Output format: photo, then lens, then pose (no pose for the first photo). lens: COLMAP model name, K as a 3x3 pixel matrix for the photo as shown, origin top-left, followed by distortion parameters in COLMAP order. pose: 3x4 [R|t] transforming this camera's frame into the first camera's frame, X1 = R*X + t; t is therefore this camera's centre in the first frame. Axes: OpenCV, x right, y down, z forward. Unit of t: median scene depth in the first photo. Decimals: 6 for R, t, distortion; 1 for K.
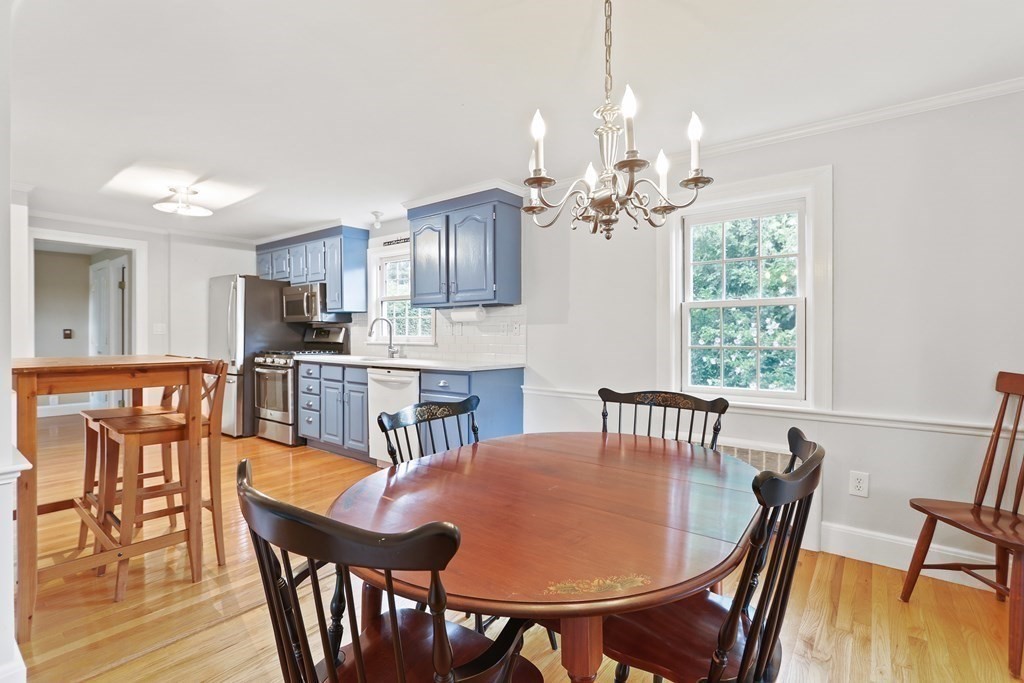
lens RADIAL K [[479.8, 0, 503.2], [0, 479.8, 337.9], [0, 0, 1]] dist [0.000842, -0.000599]
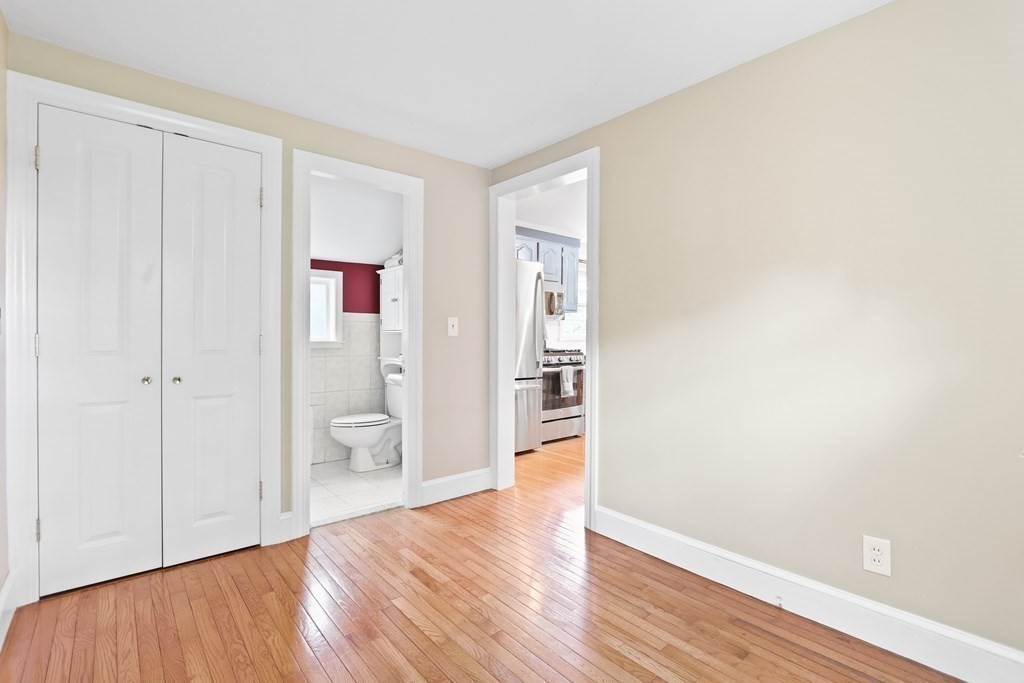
lens RADIAL K [[479.8, 0, 511.7], [0, 479.8, 336.2], [0, 0, 1]] dist [0.000842, -0.000599]
pose [[0.197549, -0.008437, 0.980257, -1.517634], [0.008955, 0.999937, 0.006801, -0.006923], [-0.980252, 0.007435, 0.197613, 0.937925]]
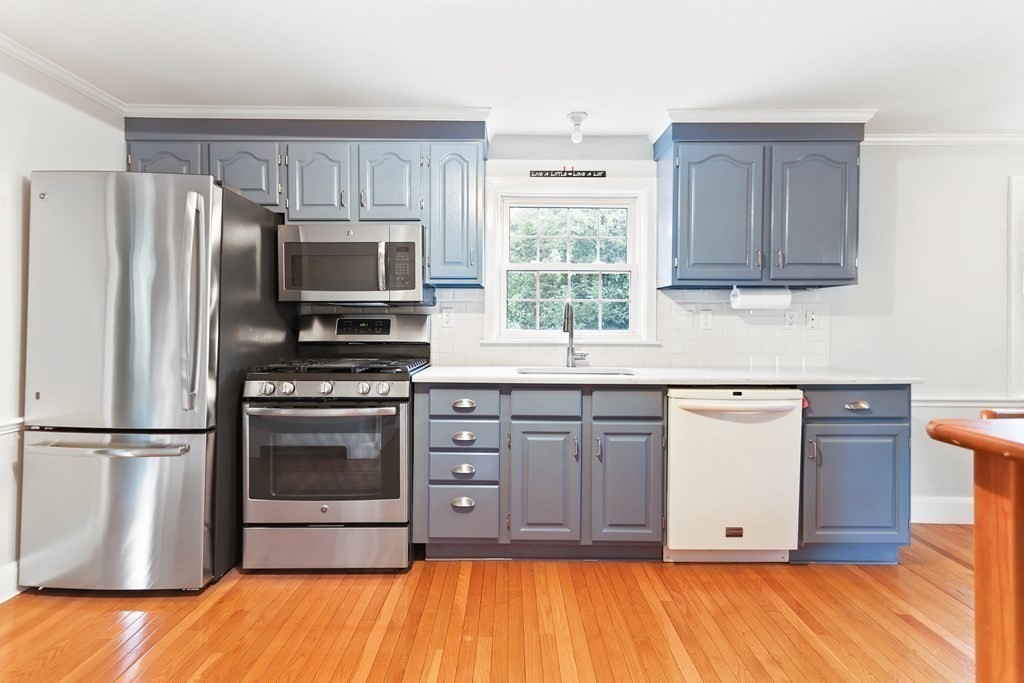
lens RADIAL K [[479.8, 0, 512.7], [0, 479.8, 326.4], [0, 0, 1]] dist [0.000842, -0.000599]
pose [[0.779195, -0.000355, 0.626782, -0.646313], [0.001803, 0.999997, -0.001675, -0.007804], [-0.626779, 0.002435, 0.779193, 0.570871]]
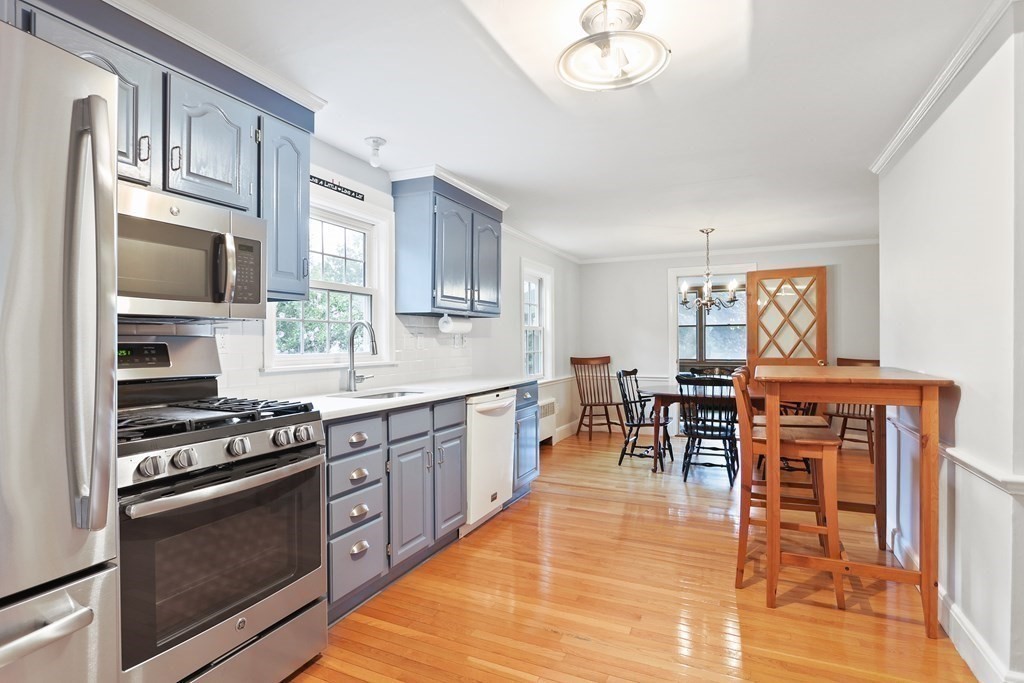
lens RADIAL K [[524.2, 0, 510.8], [0, 524.2, 344.2], [0, 0, 1]] dist [-0.005519, 0.002767]
pose [[-0.245970, -0.005279, 0.969263, -0.868690], [0.010673, 0.999910, 0.008154, -0.017426], [-0.969219, 0.012350, -0.245891, 0.947951]]
